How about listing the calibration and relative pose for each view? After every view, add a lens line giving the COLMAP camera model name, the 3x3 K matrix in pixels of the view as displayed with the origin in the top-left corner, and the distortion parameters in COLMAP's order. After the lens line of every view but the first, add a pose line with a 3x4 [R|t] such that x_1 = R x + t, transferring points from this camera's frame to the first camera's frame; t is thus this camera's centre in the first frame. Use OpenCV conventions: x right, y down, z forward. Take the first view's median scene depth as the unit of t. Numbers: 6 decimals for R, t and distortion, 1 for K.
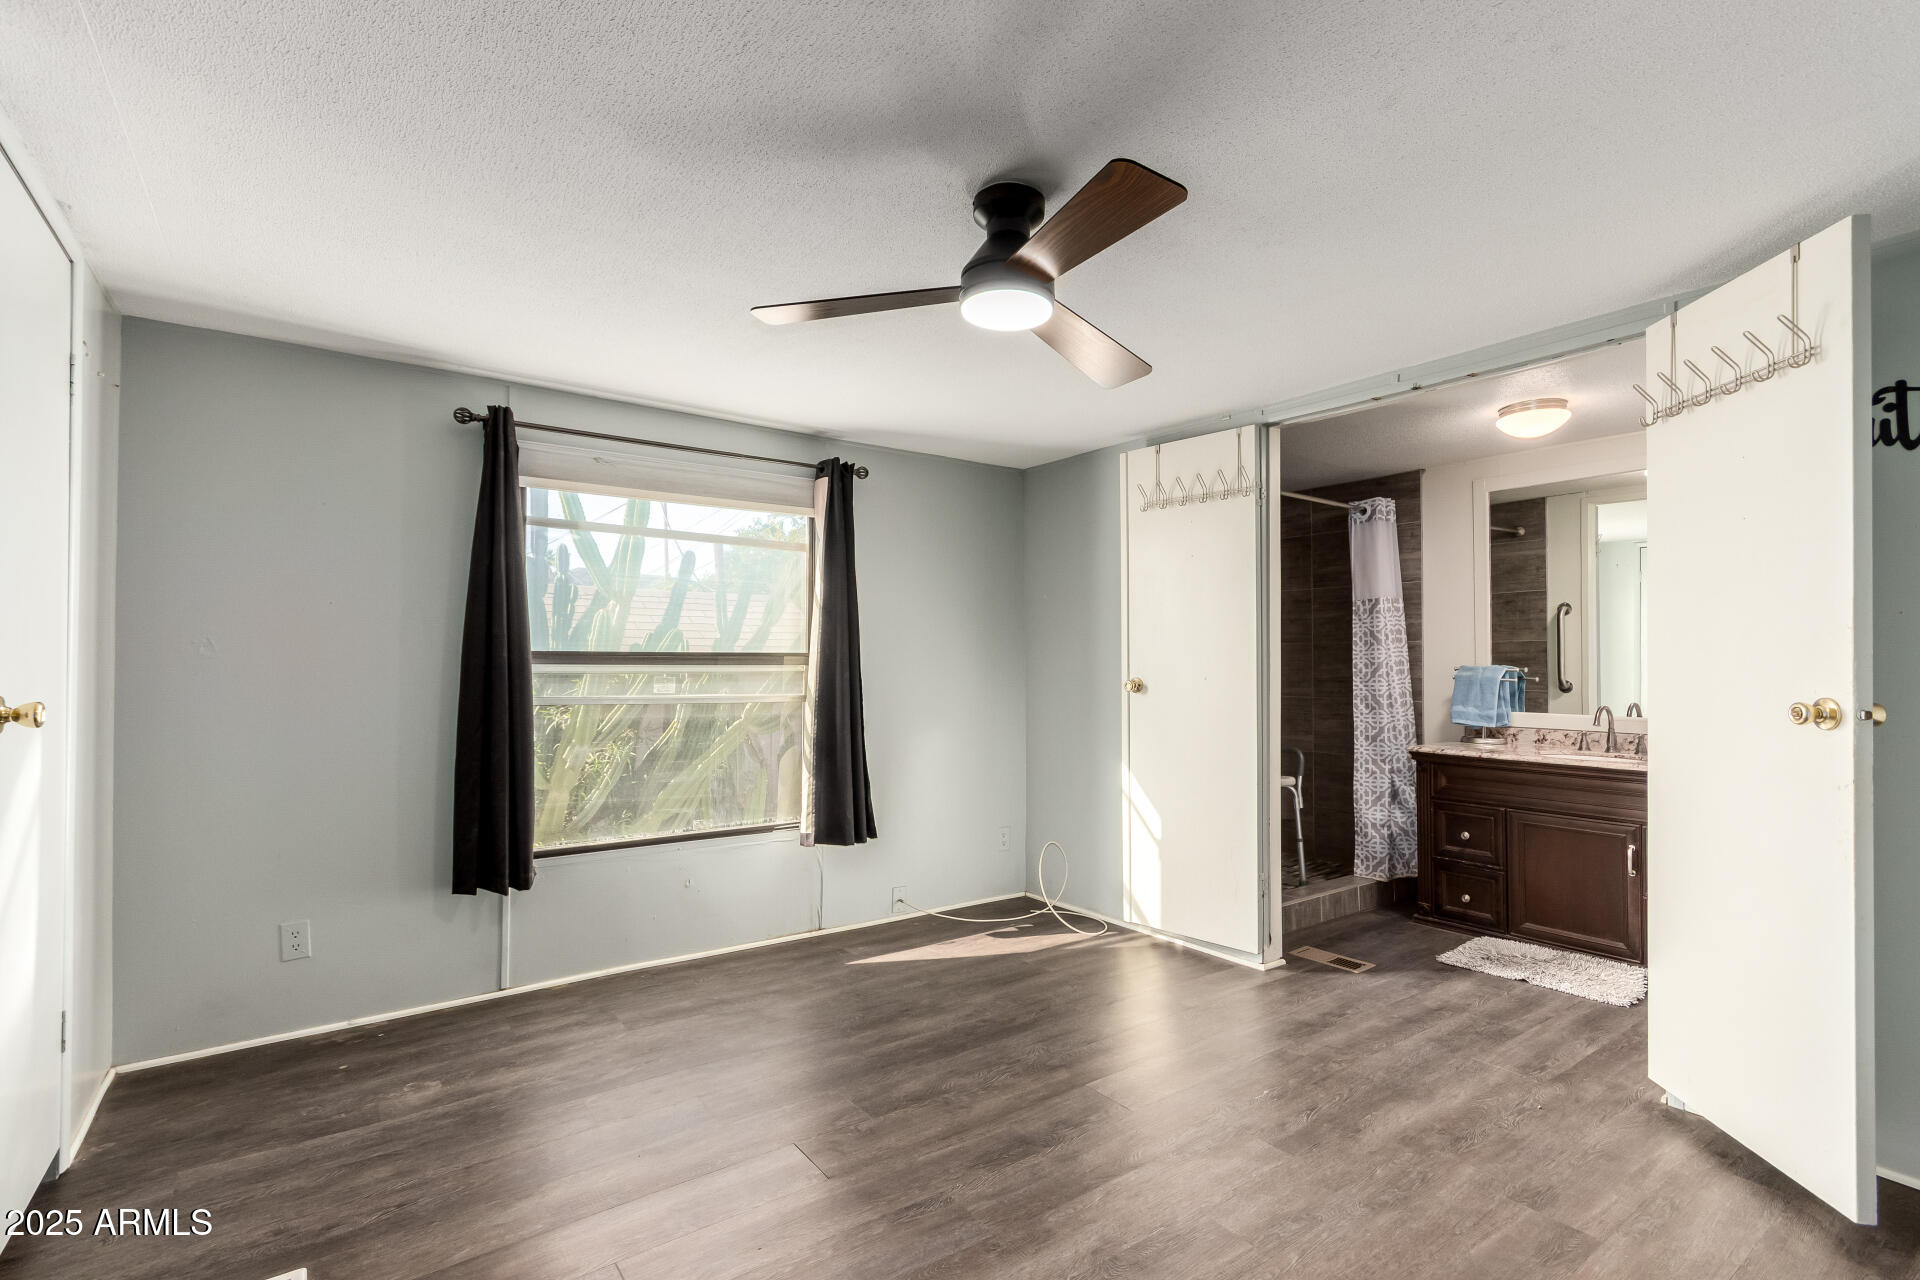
lens RADIAL K [[887.8, 0, 960.4], [0, 887.8, 648.6], [0, 0, 1]] dist [-0.002178, 0.002238]
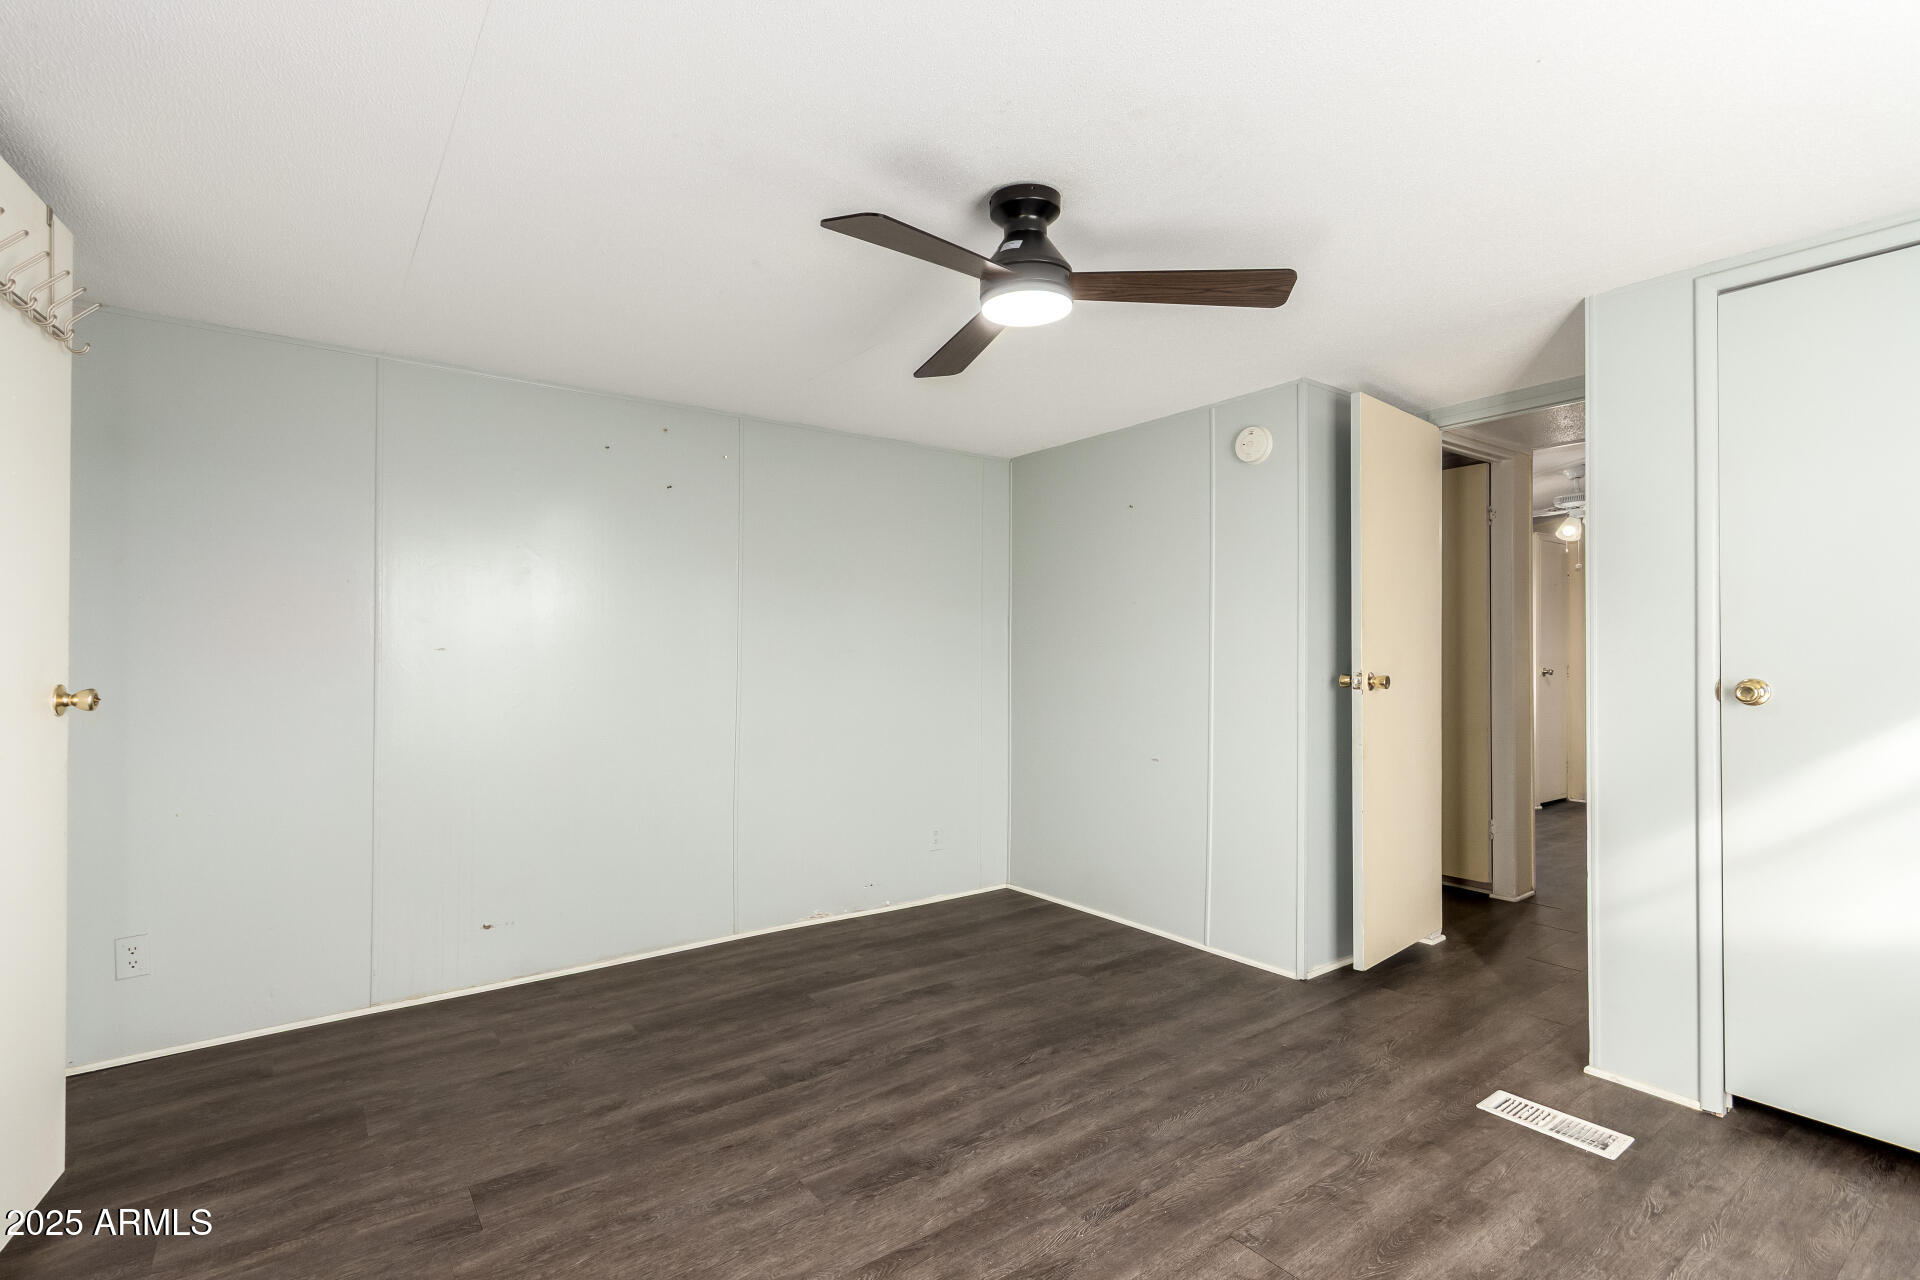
lens RADIAL K [[887.8, 0, 955.6], [0, 887.8, 640.1], [0, 0, 1]] dist [-0.002178, 0.002238]
pose [[-0.999986, -0.003702, -0.003675, 0.066418], [-0.003608, 0.999672, -0.025345, 0.015586], [0.003767, -0.025331, -0.999672, 0.977831]]
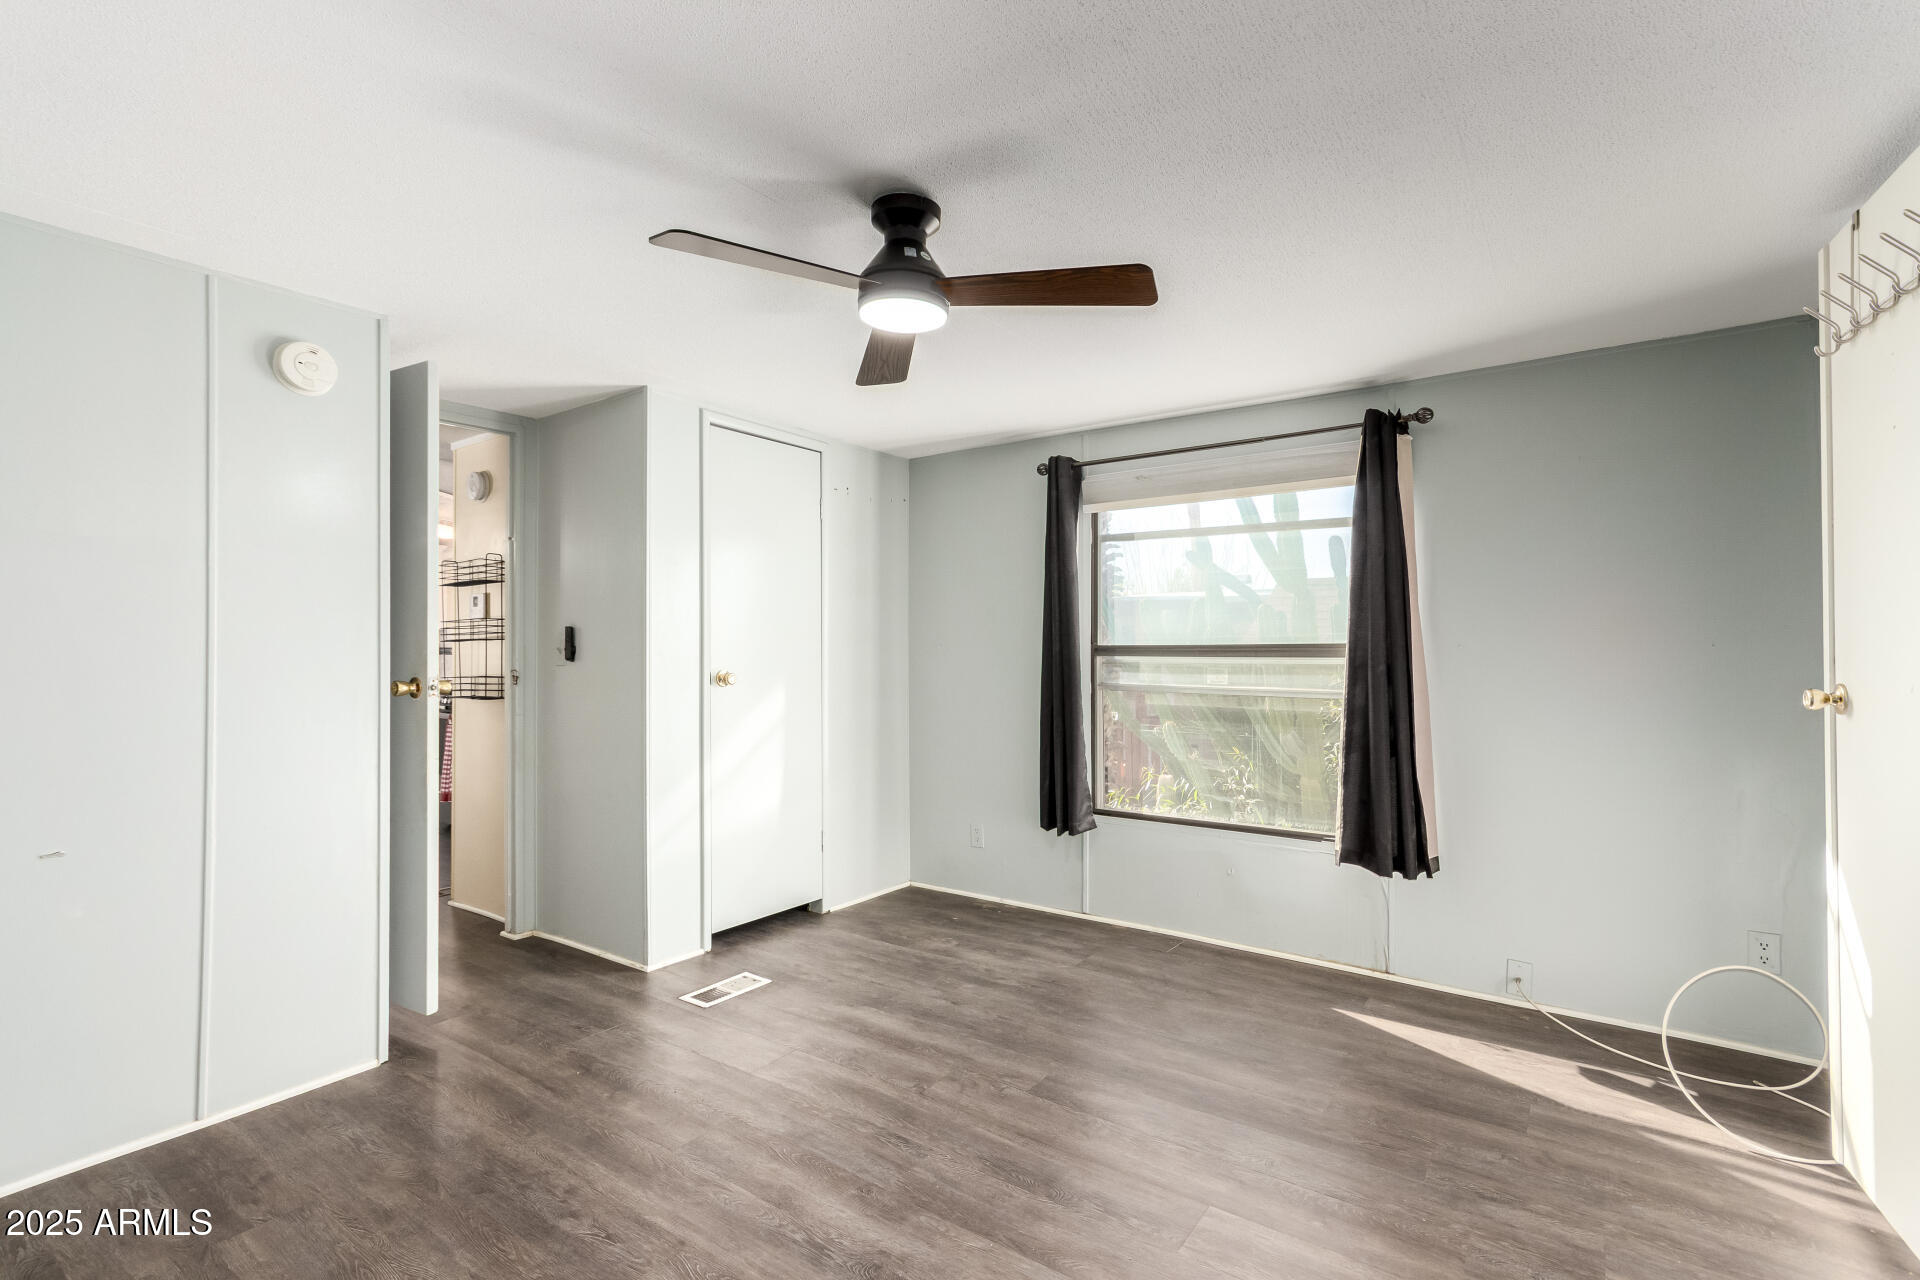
lens RADIAL K [[887.8, 0, 968.0], [0, 887.8, 645.3], [0, 0, 1]] dist [-0.002178, 0.002238]
pose [[0.318367, -0.009082, -0.947924, 0.511872], [0.013010, 0.999902, -0.005211, 0.005569], [0.947878, -0.010673, 0.318454, 0.357991]]
